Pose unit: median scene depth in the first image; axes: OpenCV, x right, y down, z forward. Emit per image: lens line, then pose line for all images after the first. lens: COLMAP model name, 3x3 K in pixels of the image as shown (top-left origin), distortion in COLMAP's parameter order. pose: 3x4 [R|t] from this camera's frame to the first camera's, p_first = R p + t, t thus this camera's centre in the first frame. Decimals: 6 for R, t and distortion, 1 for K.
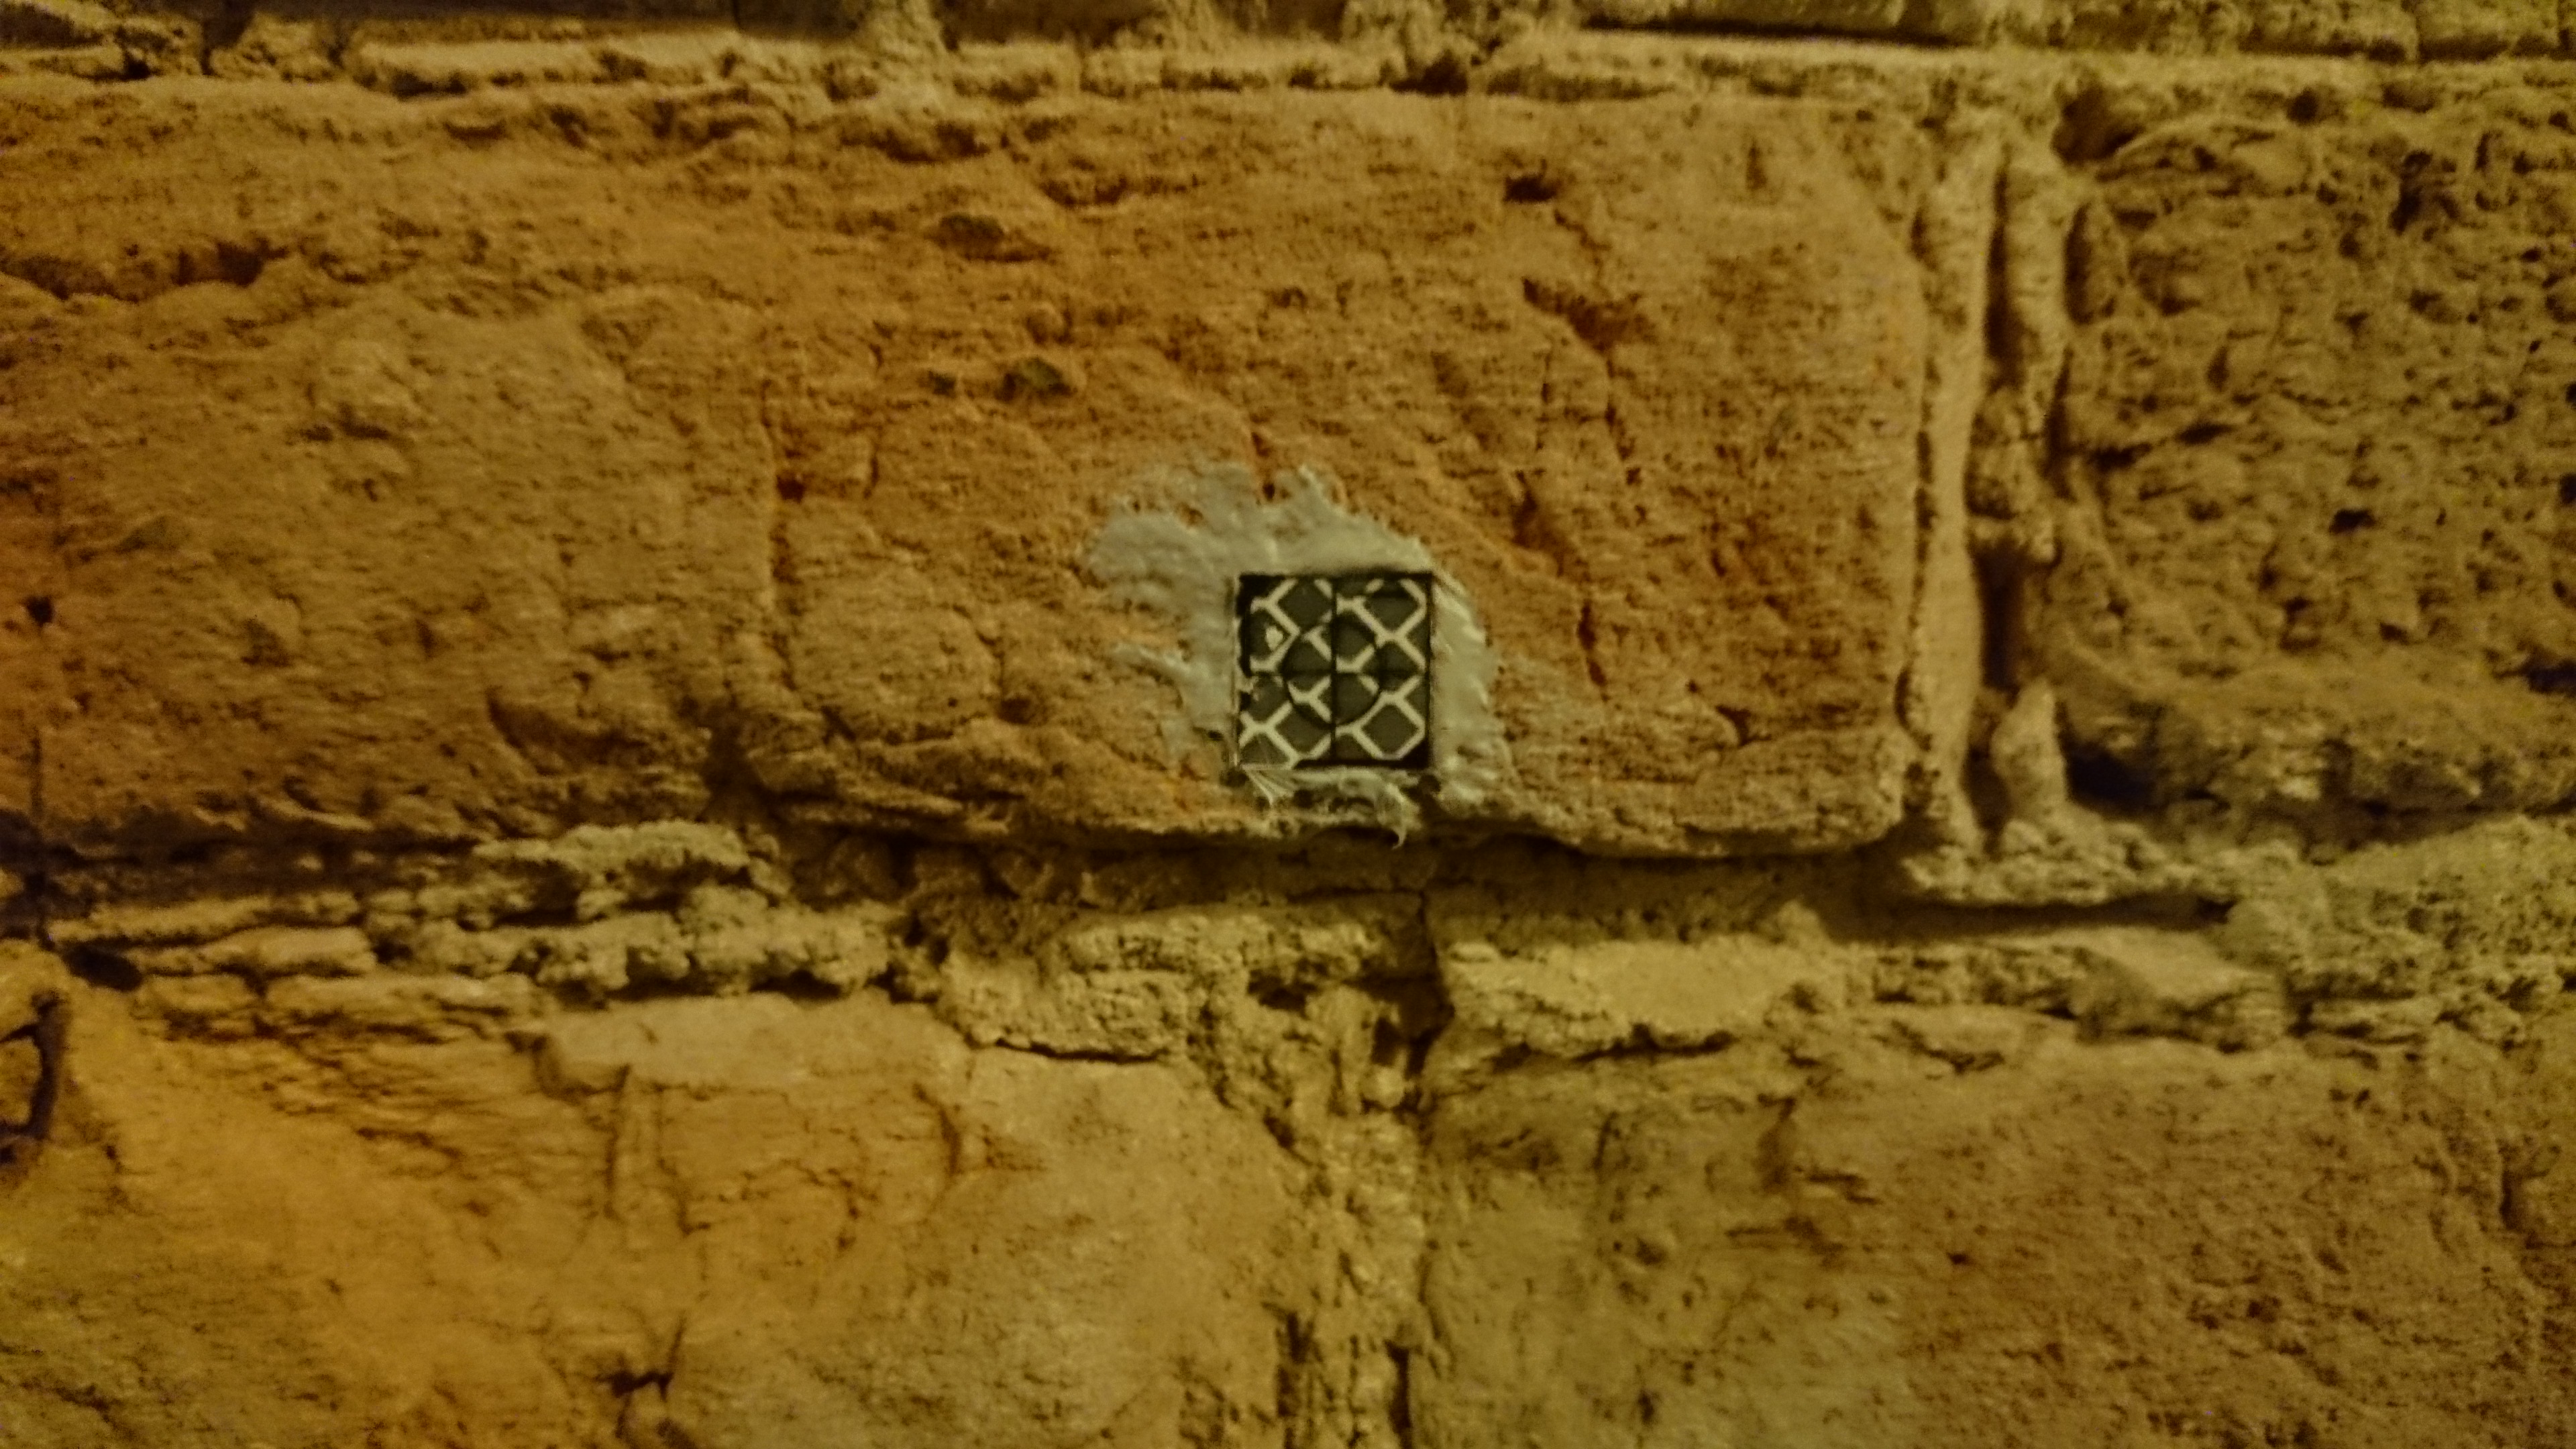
lens RADIAL K [[2030.7, 0, 1269.8], [0, 2030.7, 738.6], [0, 0, 1]] dist [0.260080, -0.782103]
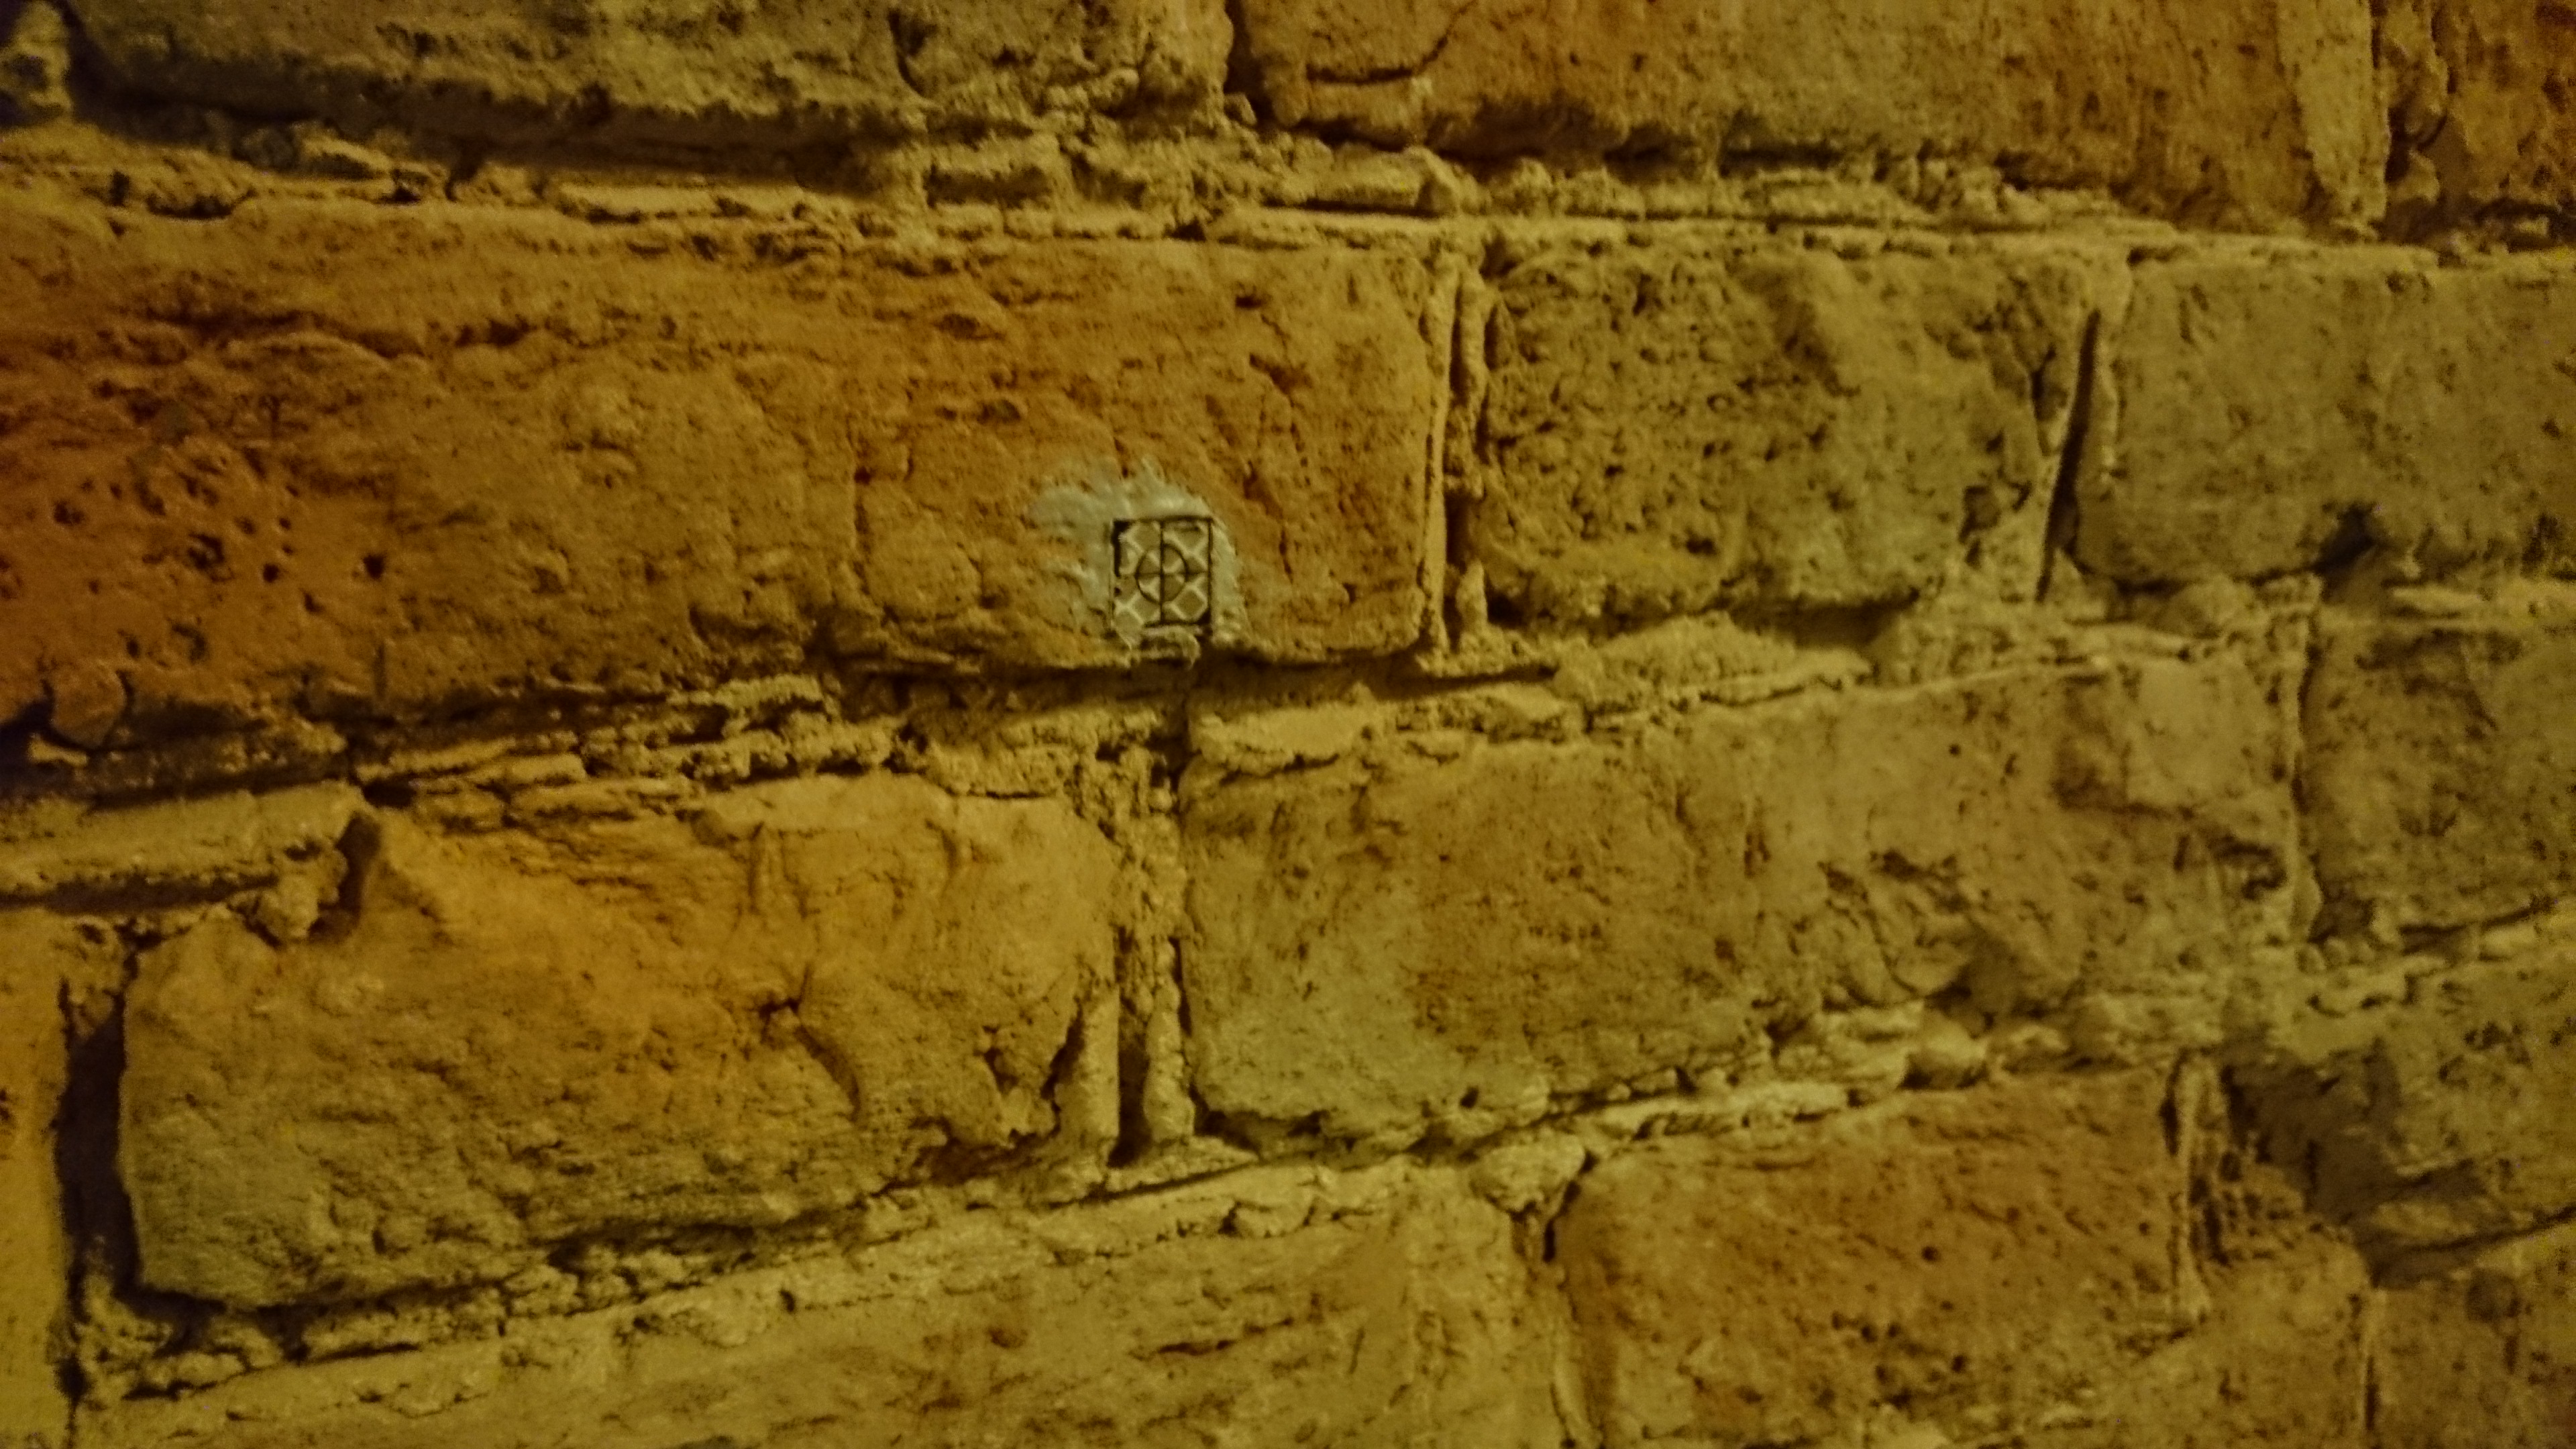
lens RADIAL K [[2030.7, 0, 1269.8], [0, 2030.7, 738.6], [0, 0, 1]] dist [0.260080, -0.782103]
pose [[0.899001, -0.072913, 0.431834, -0.654199], [0.019071, 0.991626, 0.127727, -0.113147], [-0.437531, -0.106591, 0.892863, -0.651615]]
